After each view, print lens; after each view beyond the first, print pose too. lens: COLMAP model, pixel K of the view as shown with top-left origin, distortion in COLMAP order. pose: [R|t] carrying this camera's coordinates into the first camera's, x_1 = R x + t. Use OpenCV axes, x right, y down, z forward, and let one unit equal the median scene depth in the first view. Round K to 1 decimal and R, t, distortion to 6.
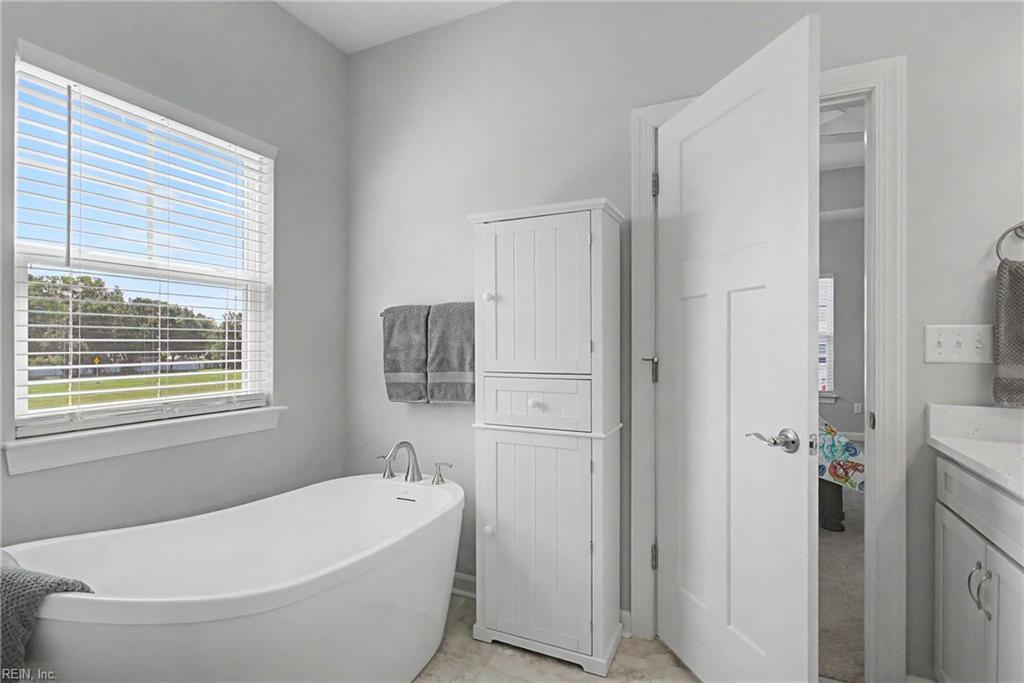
lens RADIAL K [[499.3, 0, 511.0], [0, 499.3, 344.6], [0, 0, 1]] dist [-0.003140, 0.000445]
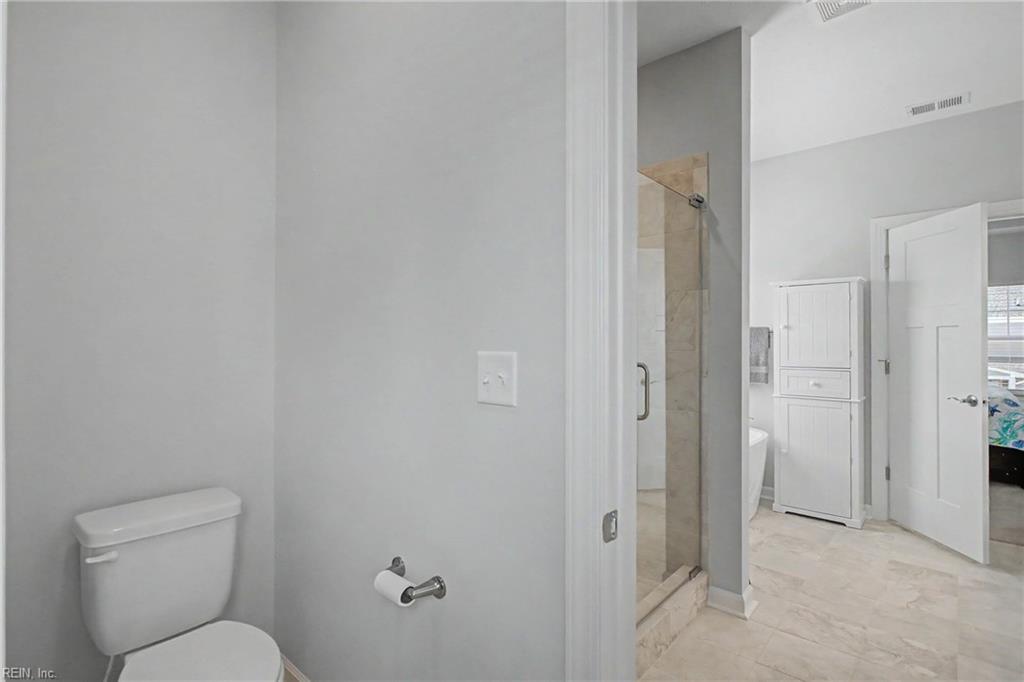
lens RADIAL K [[499.3, 0, 513.3], [0, 499.3, 338.3], [0, 0, 1]] dist [-0.003140, 0.000445]
pose [[0.955861, -0.002904, -0.293805, -0.465127], [0.000705, 0.999971, -0.007591, -0.038003], [0.293819, 0.007048, 0.955835, -1.089402]]
